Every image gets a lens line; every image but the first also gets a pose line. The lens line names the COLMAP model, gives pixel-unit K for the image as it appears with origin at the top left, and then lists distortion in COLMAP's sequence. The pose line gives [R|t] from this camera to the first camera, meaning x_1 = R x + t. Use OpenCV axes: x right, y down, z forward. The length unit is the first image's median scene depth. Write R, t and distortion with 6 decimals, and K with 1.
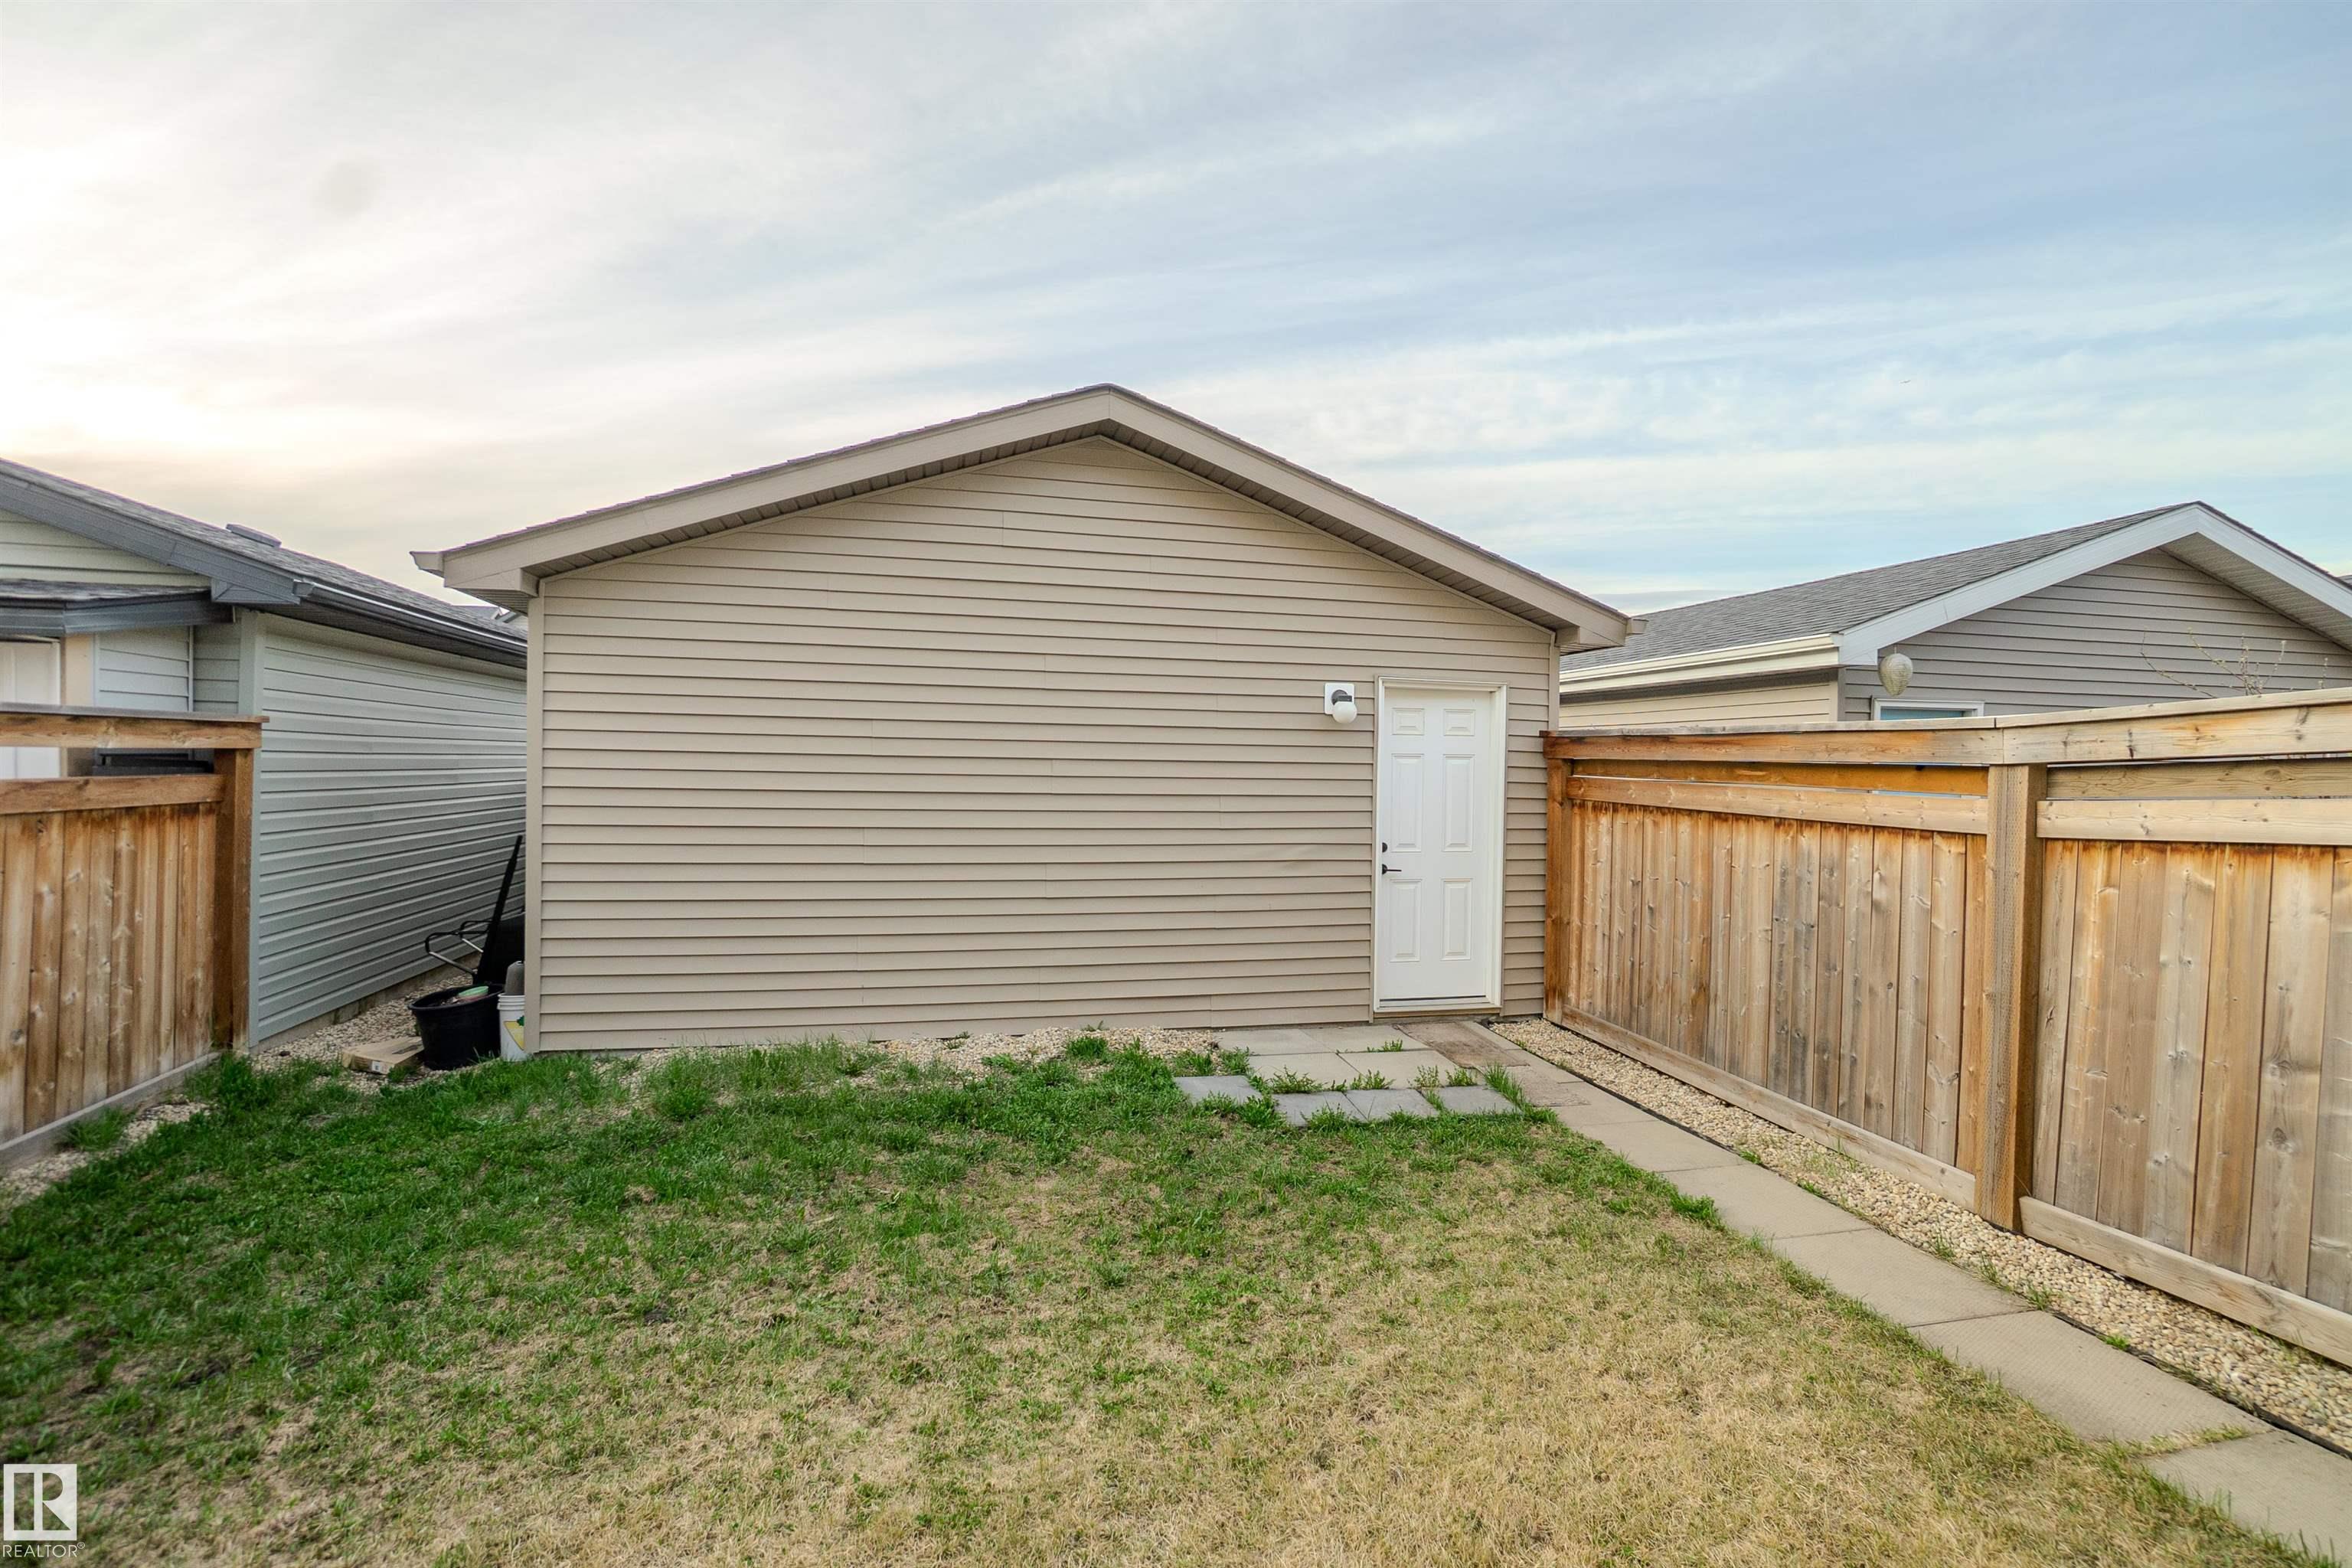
lens RADIAL K [[1041.0, 0, 1162.6], [0, 1041.0, 778.3], [0, 0, 1]] dist [-0.066321, 0.024245]
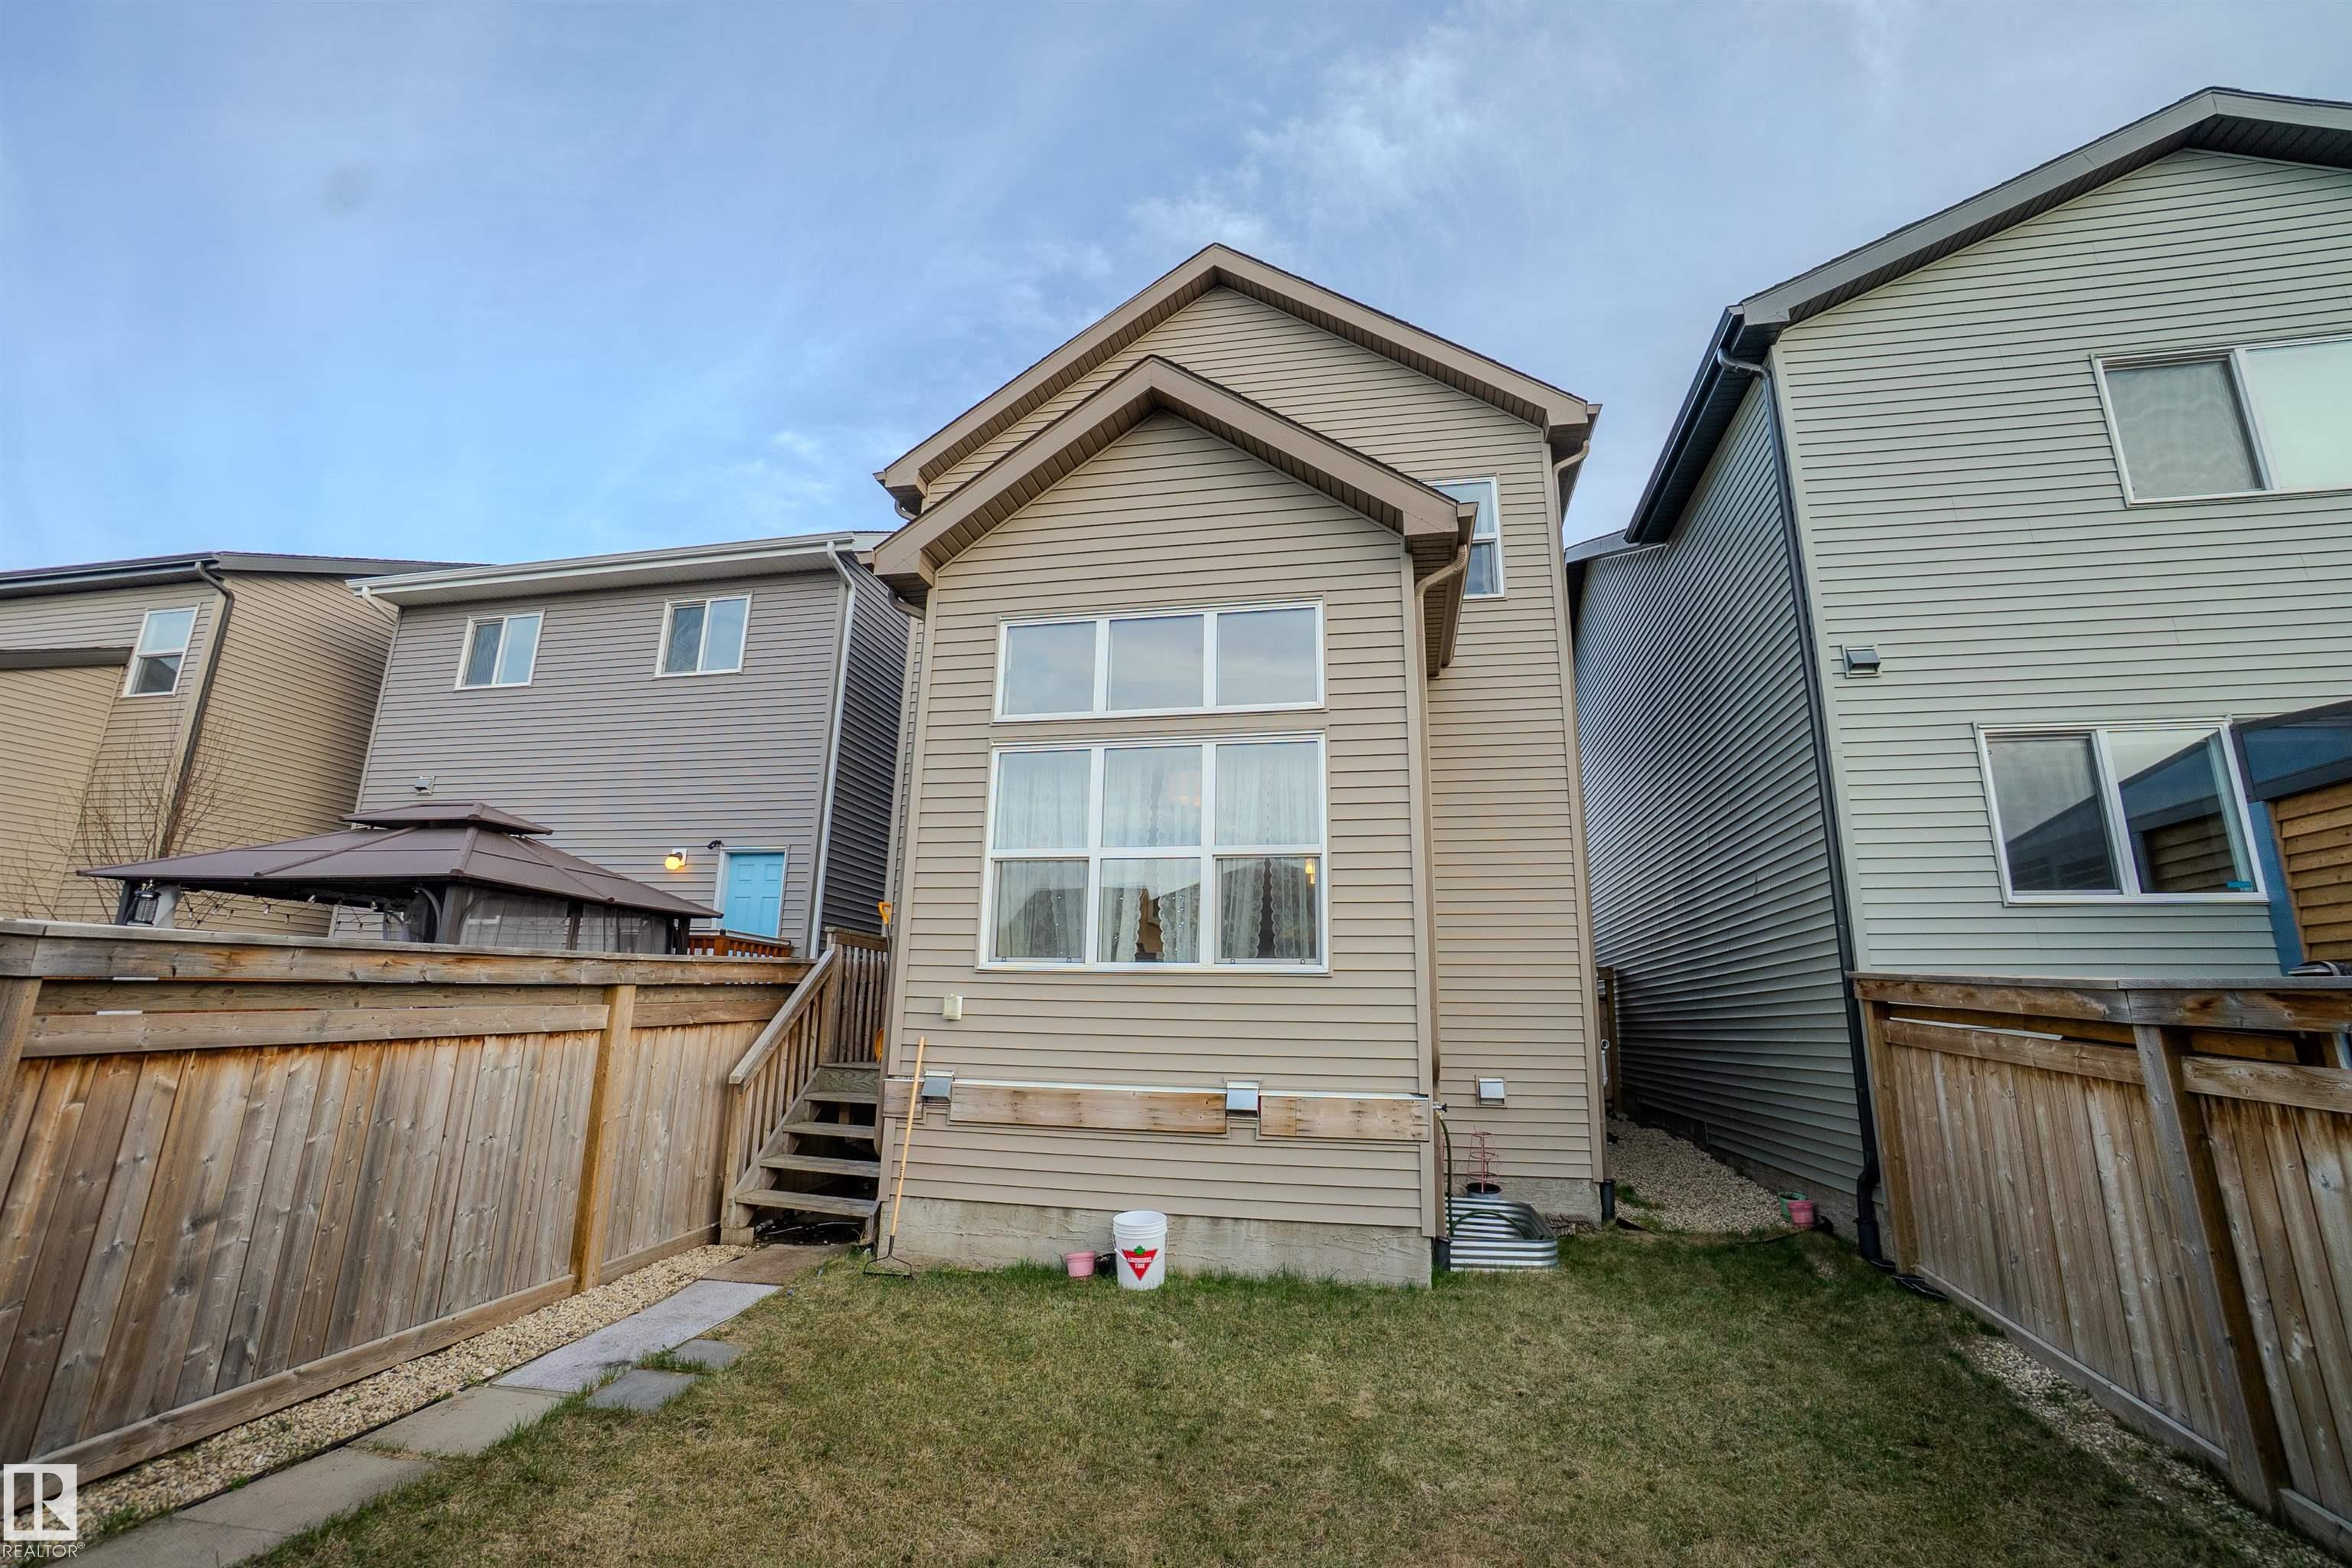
lens RADIAL K [[1041.0, 0, 1162.6], [0, 1041.0, 778.3], [0, 0, 1]] dist [-0.066321, 0.024245]
pose [[-0.905837, 0.069971, 0.417809, -0.552221], [-0.025050, 0.975692, -0.217710, -0.023296], [-0.422886, -0.207676, -0.882065, 1.620115]]
